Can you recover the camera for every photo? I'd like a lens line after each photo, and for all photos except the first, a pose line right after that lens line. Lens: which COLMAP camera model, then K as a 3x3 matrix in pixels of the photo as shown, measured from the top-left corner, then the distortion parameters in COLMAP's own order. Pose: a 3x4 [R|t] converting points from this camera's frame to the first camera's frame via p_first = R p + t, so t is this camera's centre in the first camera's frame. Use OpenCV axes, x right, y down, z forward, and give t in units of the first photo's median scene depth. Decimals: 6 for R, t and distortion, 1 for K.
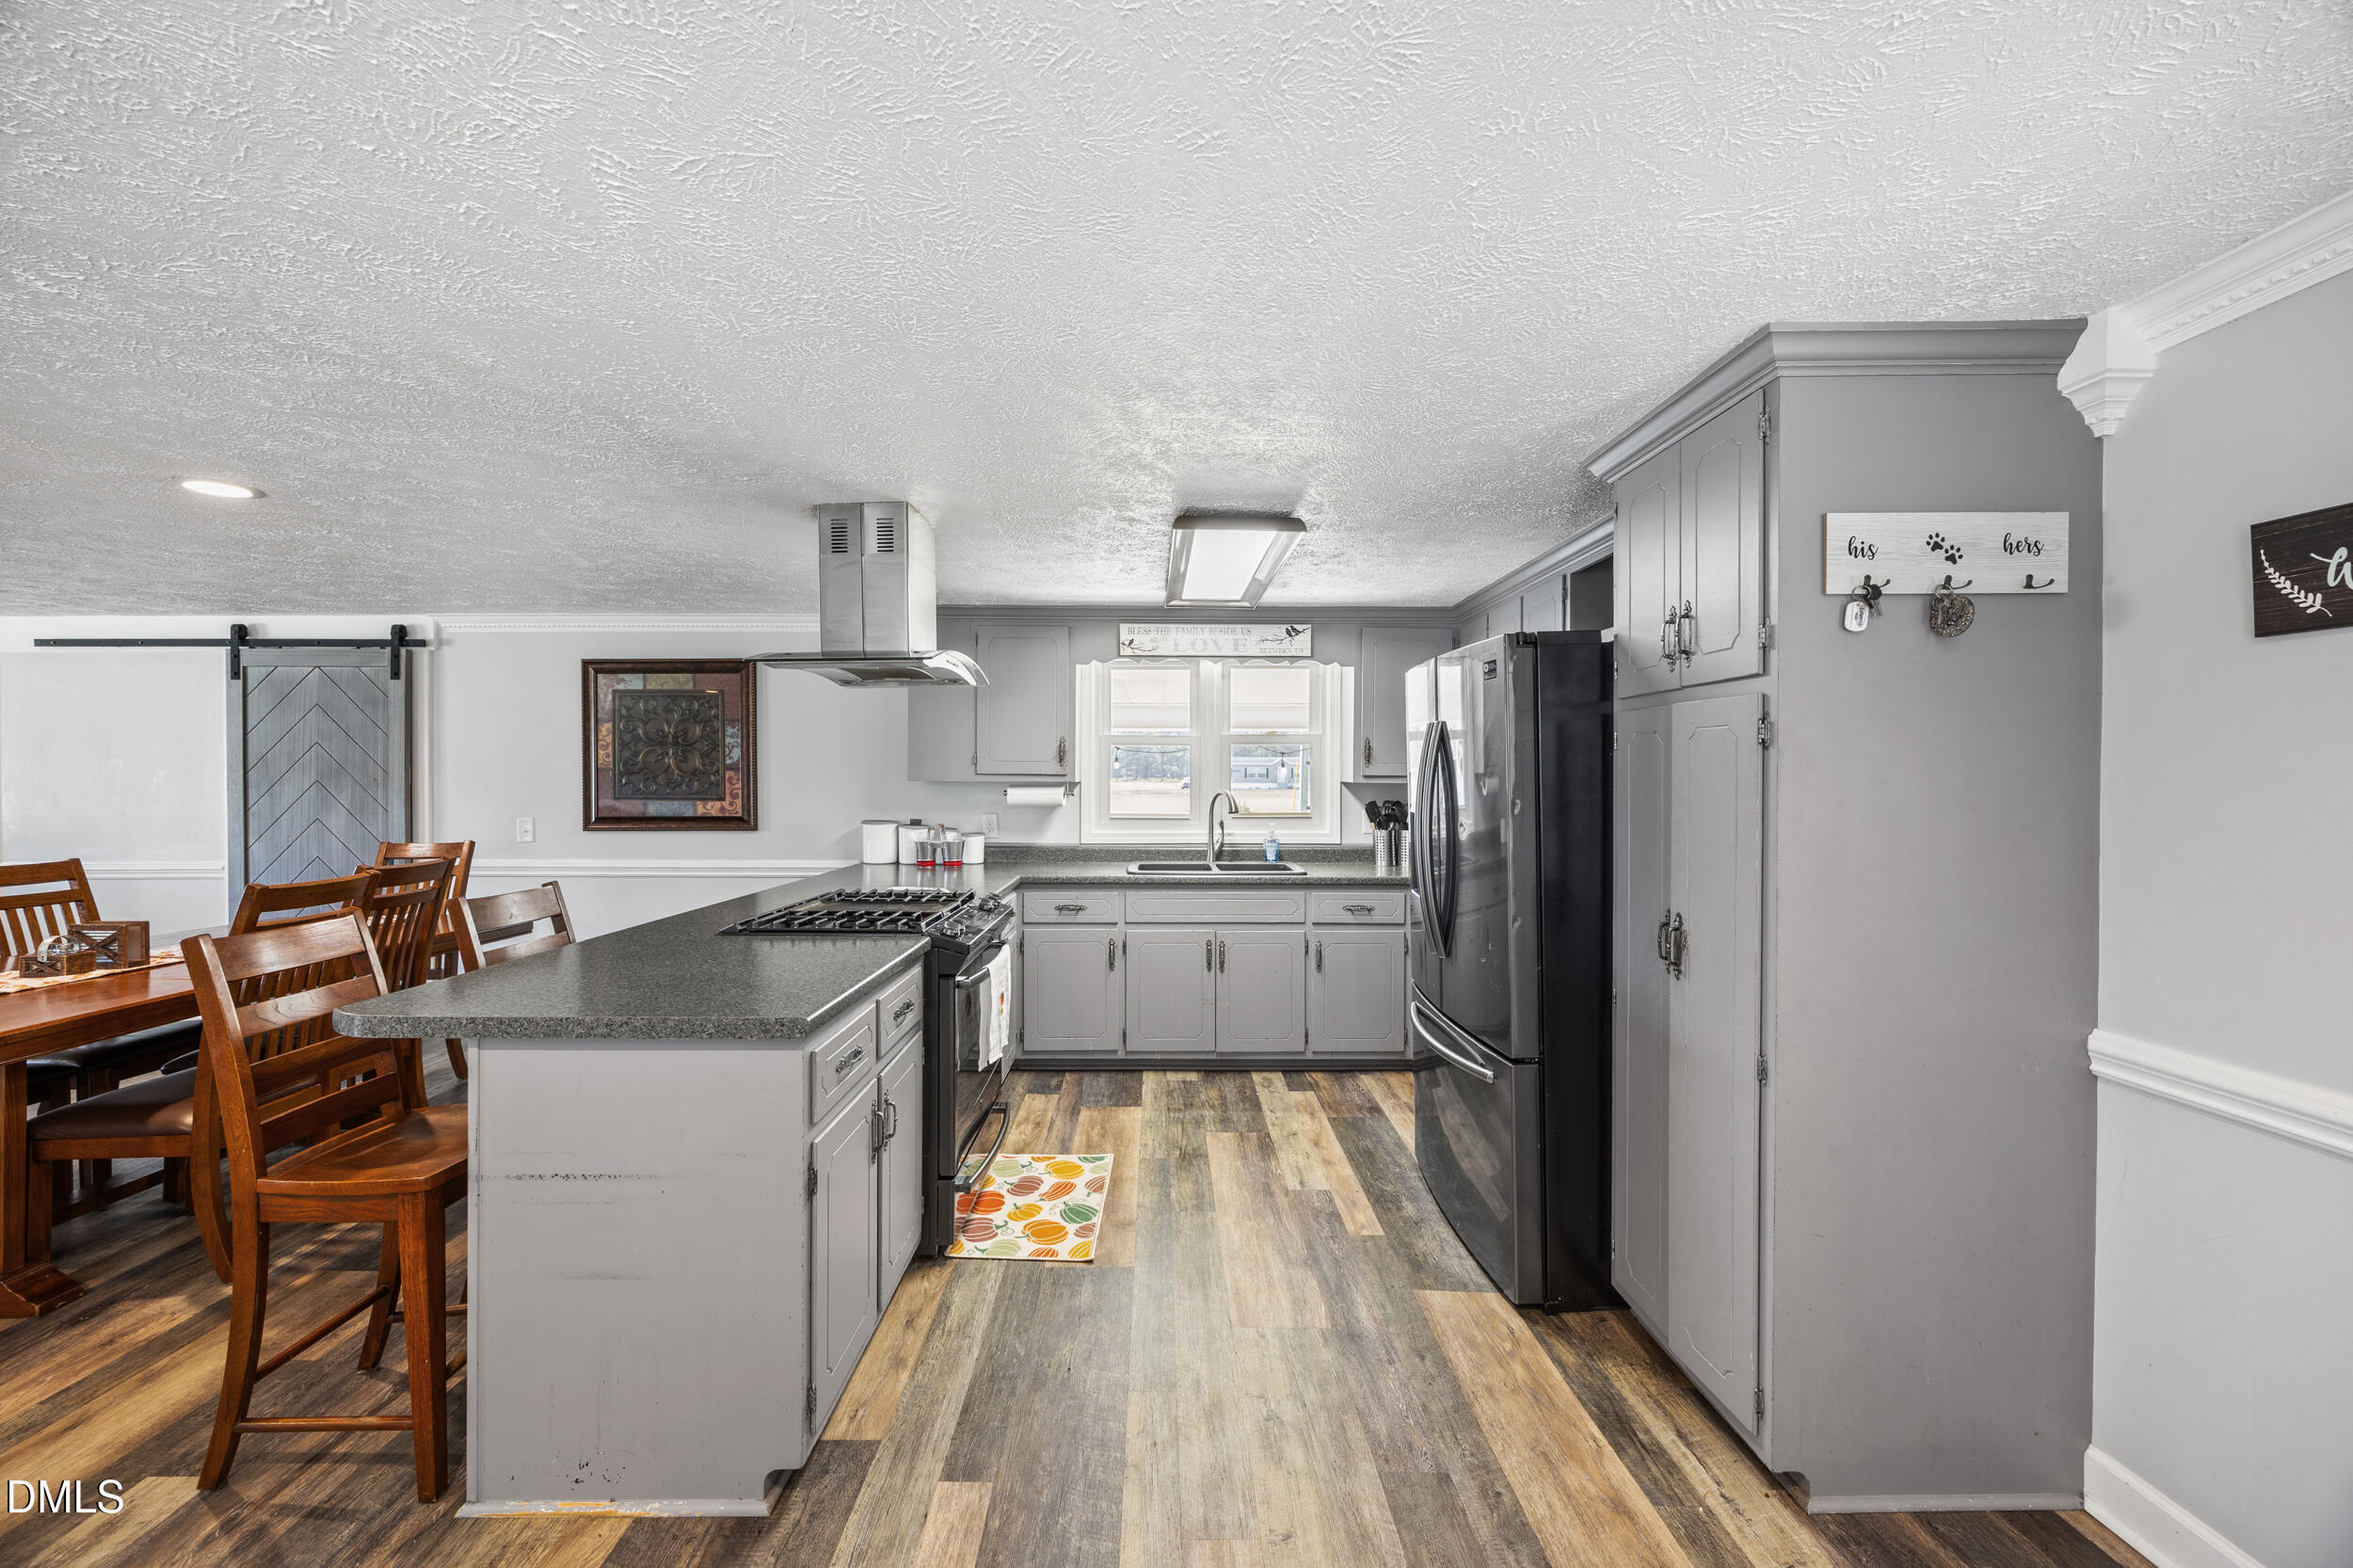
lens RADIAL K [[887.3, 0, 1159.9], [0, 887.3, 779.9], [0, 0, 1]] dist [-0.004842, -0.000100]
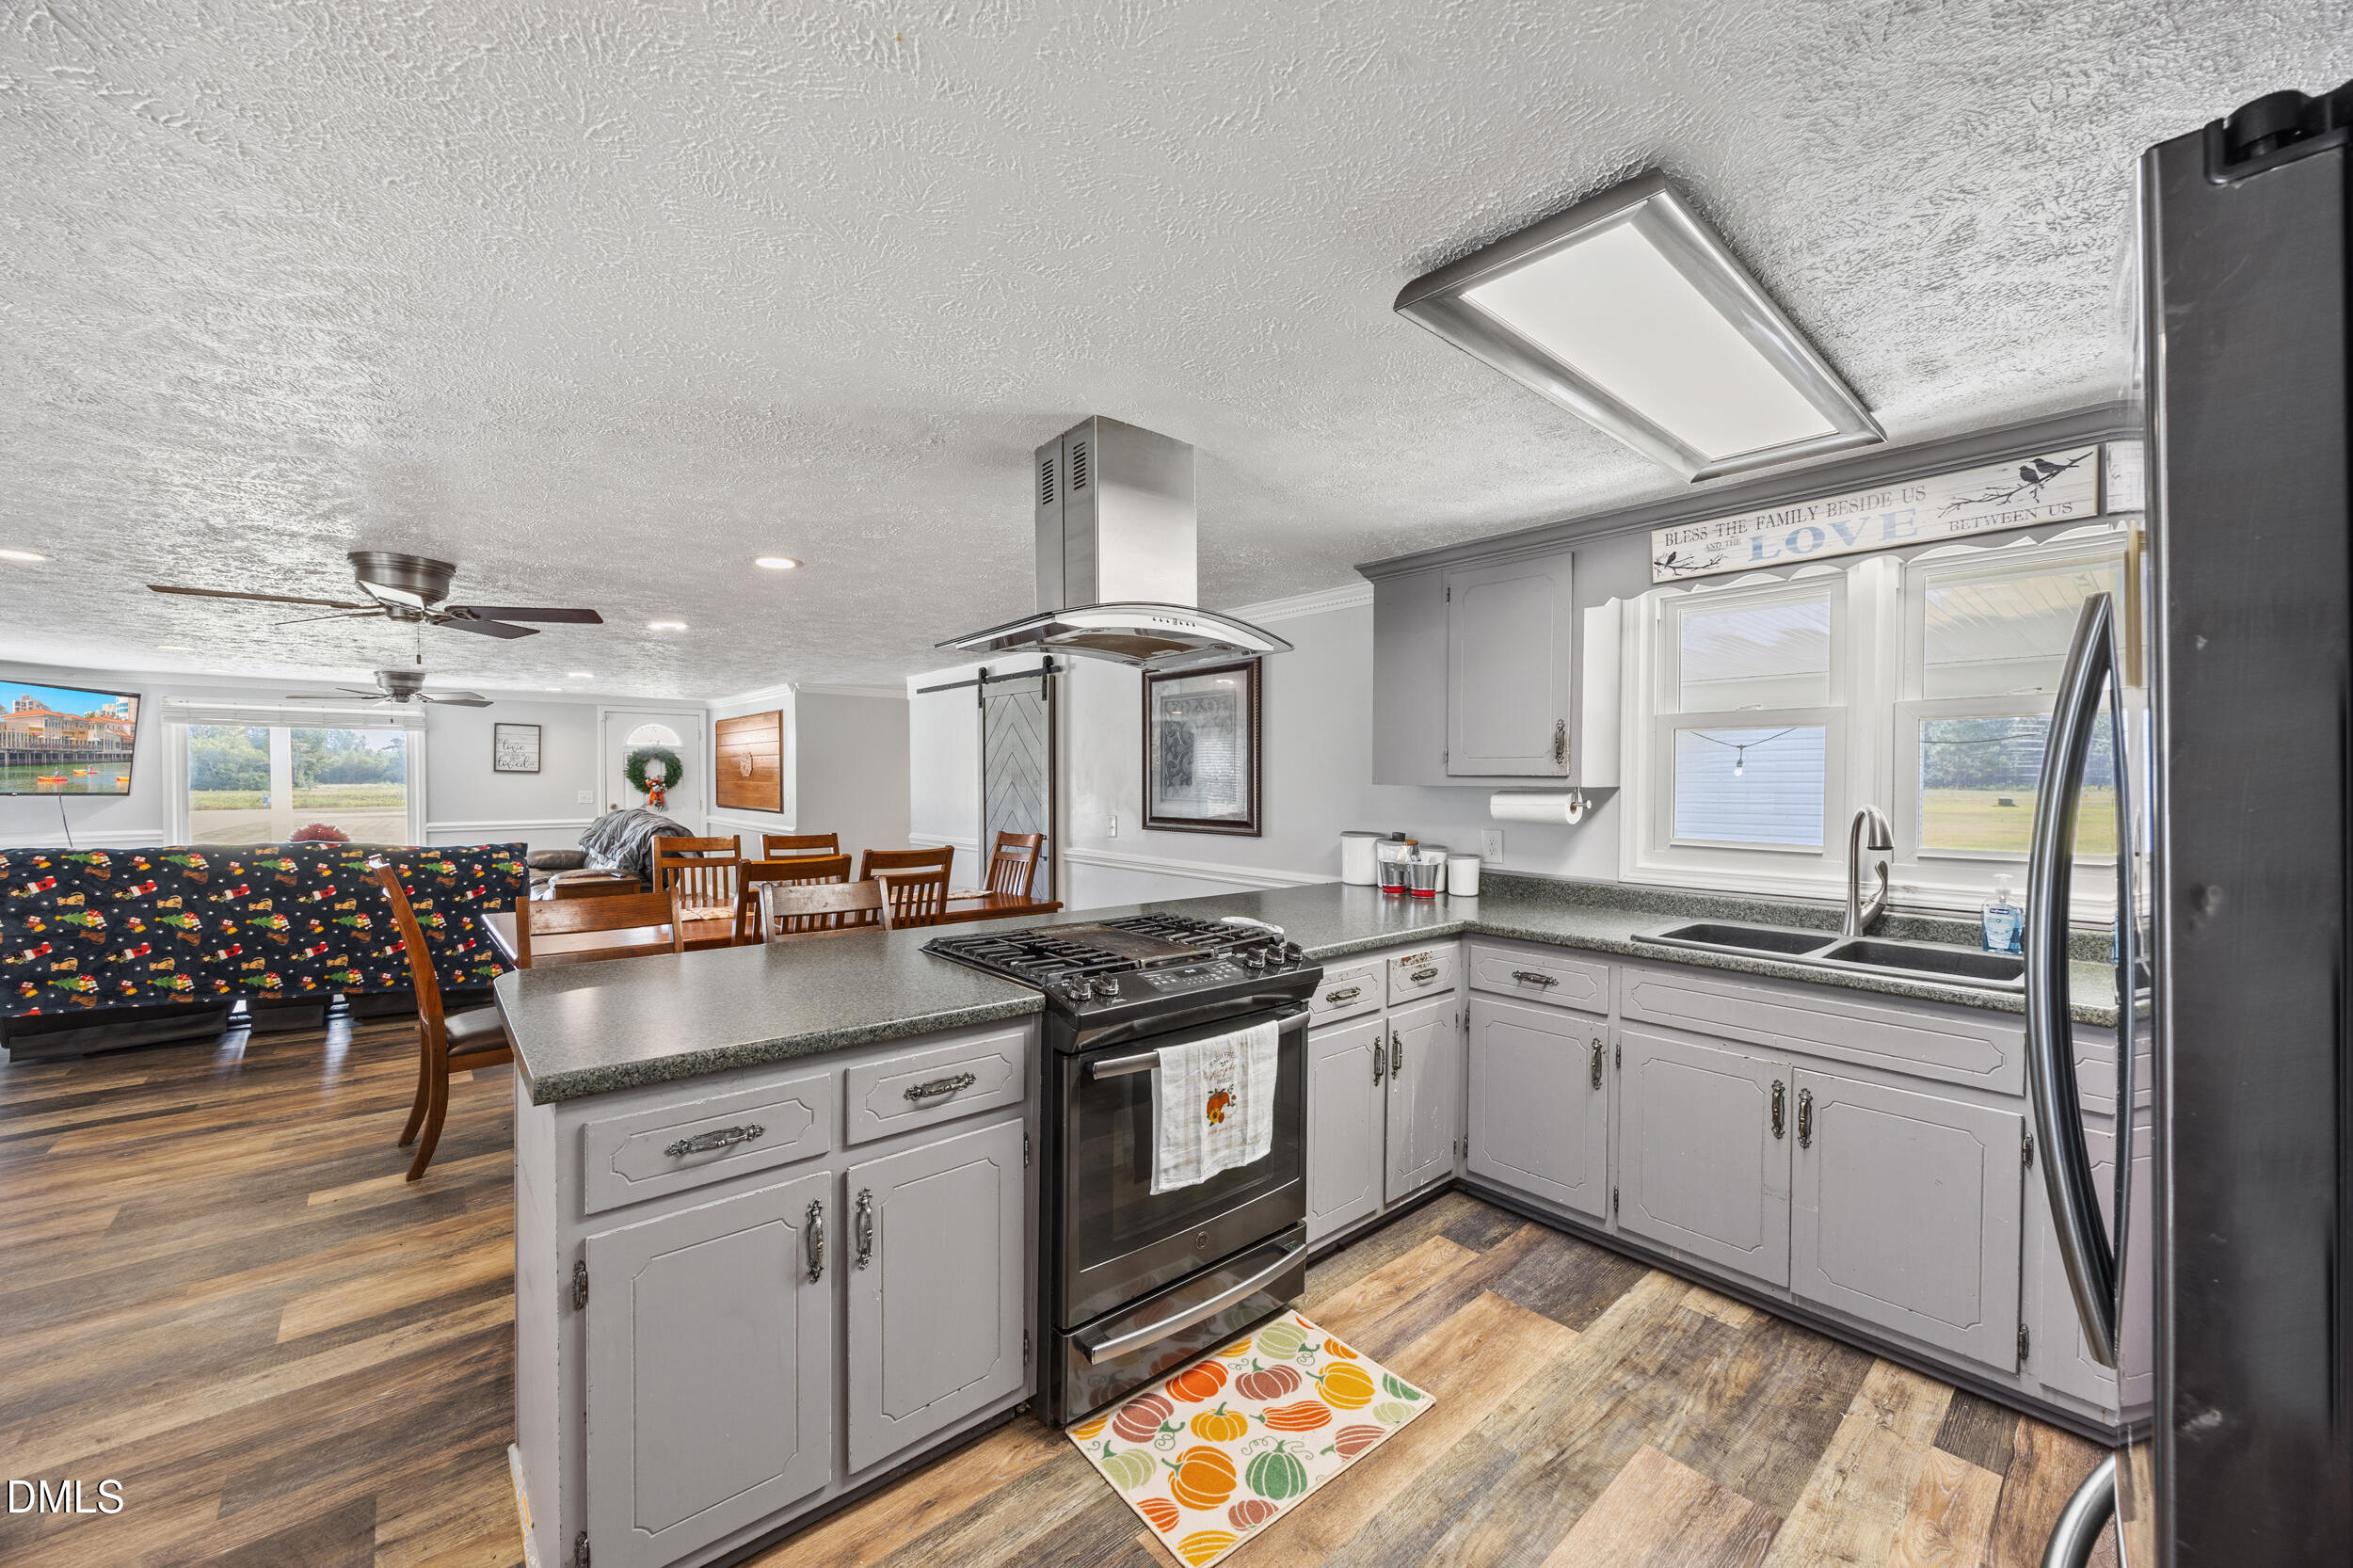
lens RADIAL K [[887.3, 0, 1164.5], [0, 887.3, 792.5], [0, 0, 1]] dist [-0.004842, -0.000100]
pose [[0.646394, 0.012073, -0.762909, 0.222731], [-0.005048, 0.999921, 0.011547, 0.000255], [0.762987, -0.003613, 0.646403, 0.365228]]
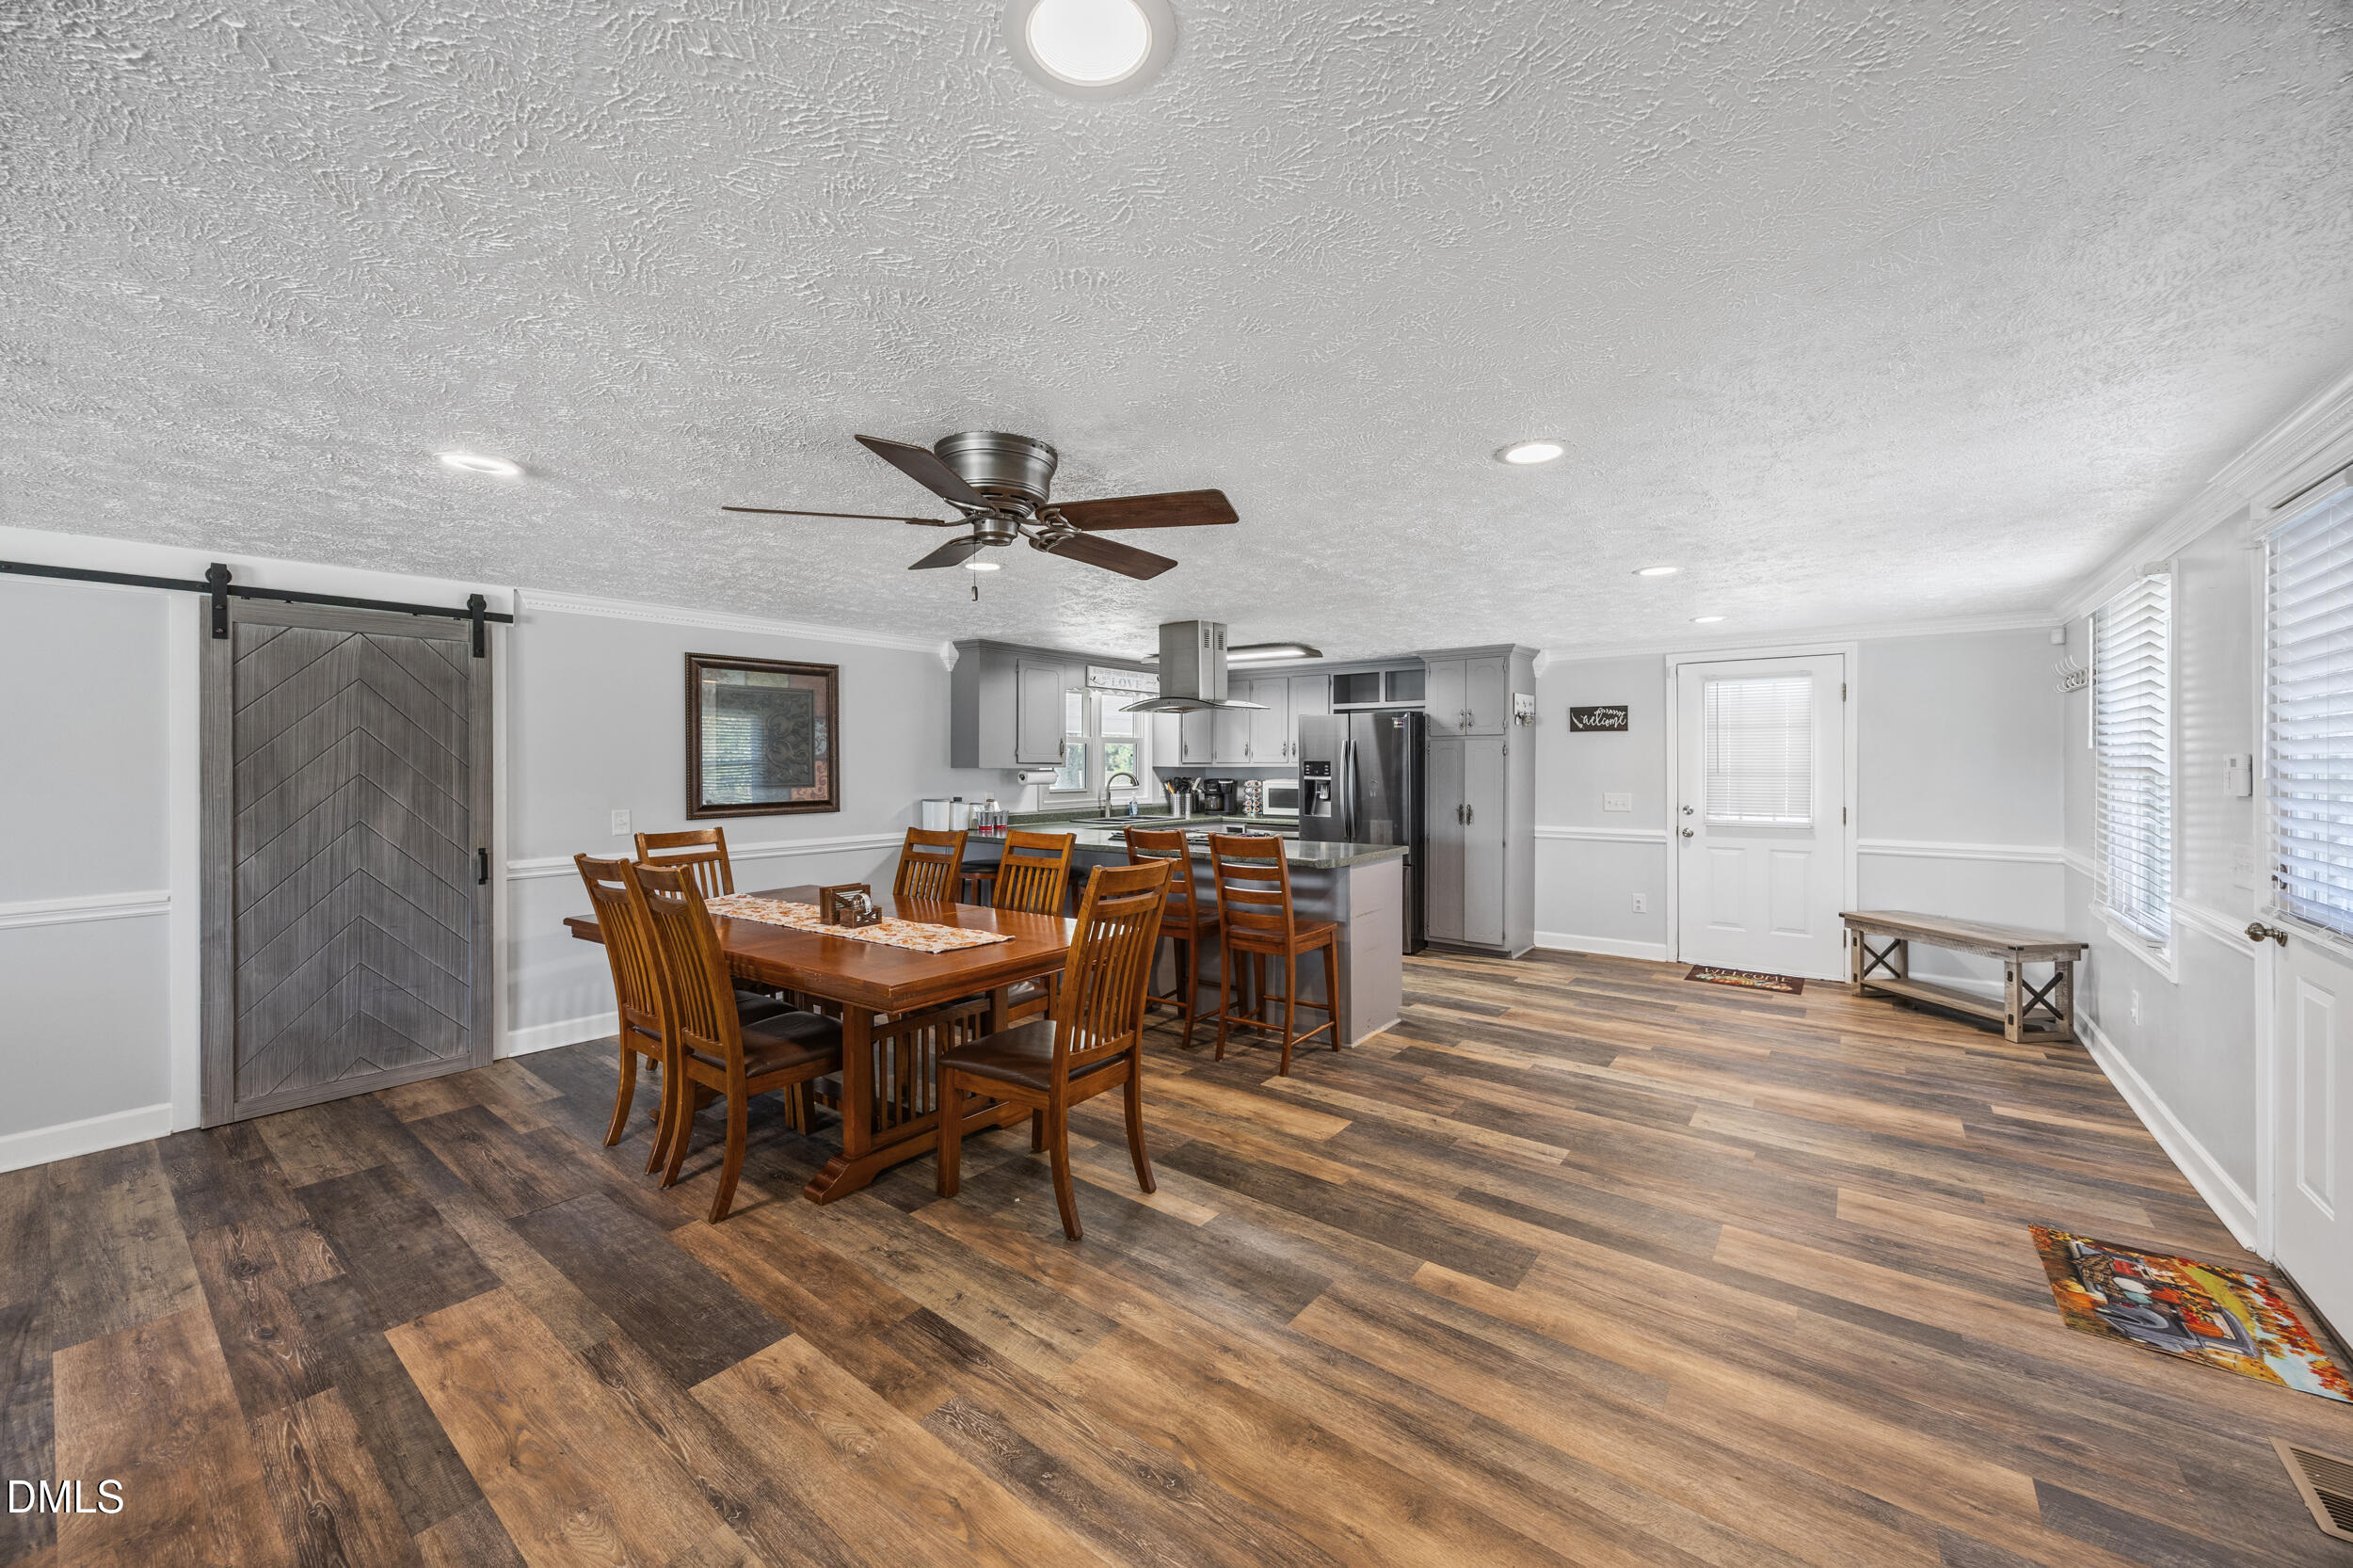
lens RADIAL K [[887.3, 0, 1158.8], [0, 887.3, 762.9], [0, 0, 1]] dist [-0.004842, -0.000100]
pose [[0.630656, -0.003585, 0.776054, -1.264207], [0.007022, 0.999975, -0.001088, -0.003513], [-0.776030, 0.006136, 0.630666, -0.084930]]
